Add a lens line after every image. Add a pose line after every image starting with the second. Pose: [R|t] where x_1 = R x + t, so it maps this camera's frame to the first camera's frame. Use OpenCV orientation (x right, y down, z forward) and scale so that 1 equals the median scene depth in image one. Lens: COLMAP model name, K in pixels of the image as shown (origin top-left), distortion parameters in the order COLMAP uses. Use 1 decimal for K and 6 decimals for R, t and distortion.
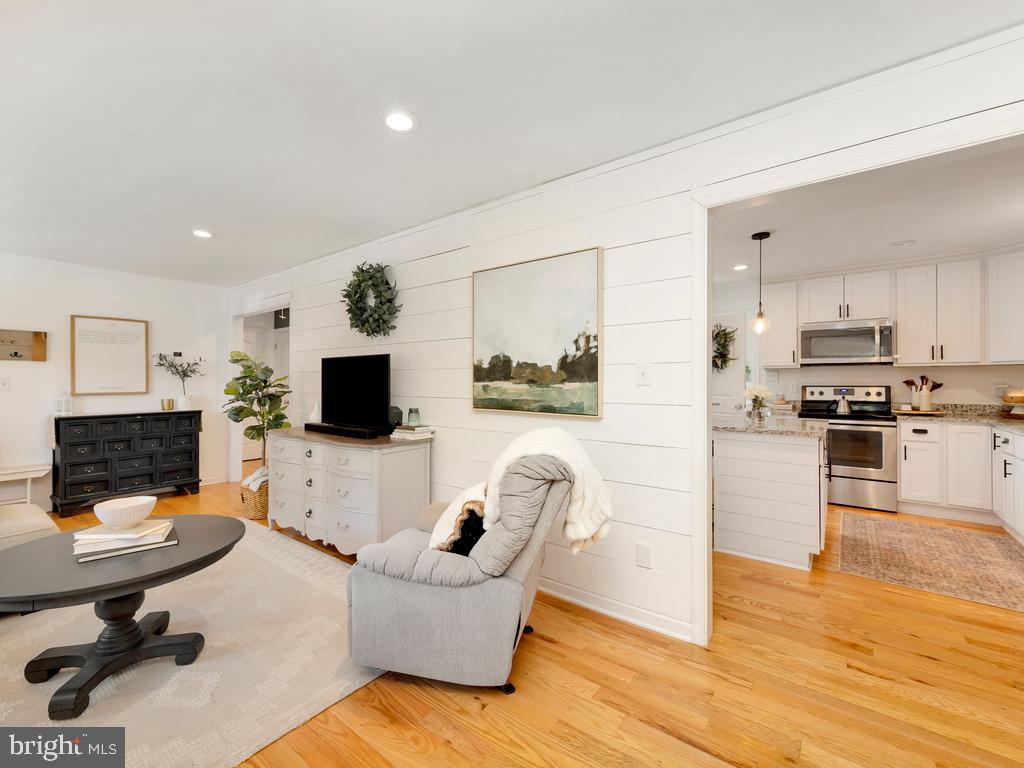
lens RADIAL K [[434.2, 0, 503.8], [0, 434.2, 382.9], [0, 0, 1]] dist [0.007185, -0.000621]
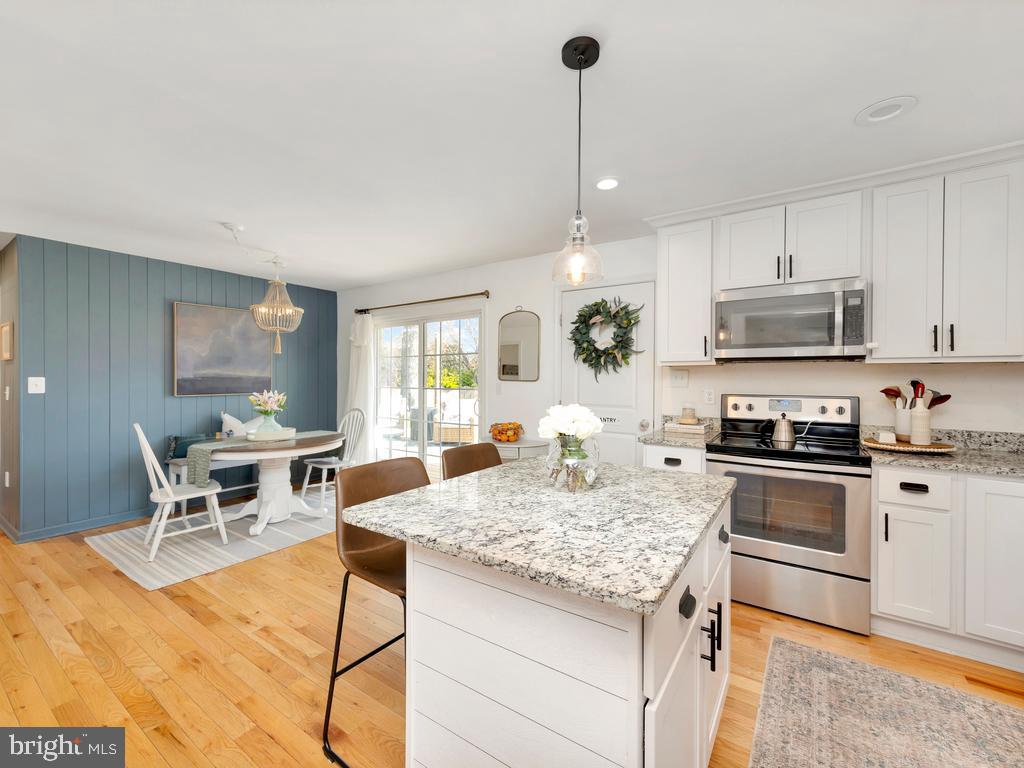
lens RADIAL K [[434.2, 0, 513.3], [0, 434.2, 382.6], [0, 0, 1]] dist [0.007185, -0.000621]
pose [[0.998115, 0.001762, 0.061354, 0.408952], [-0.002586, 0.999907, 0.013359, -0.019550], [-0.061324, -0.013492, 0.998027, 0.471034]]
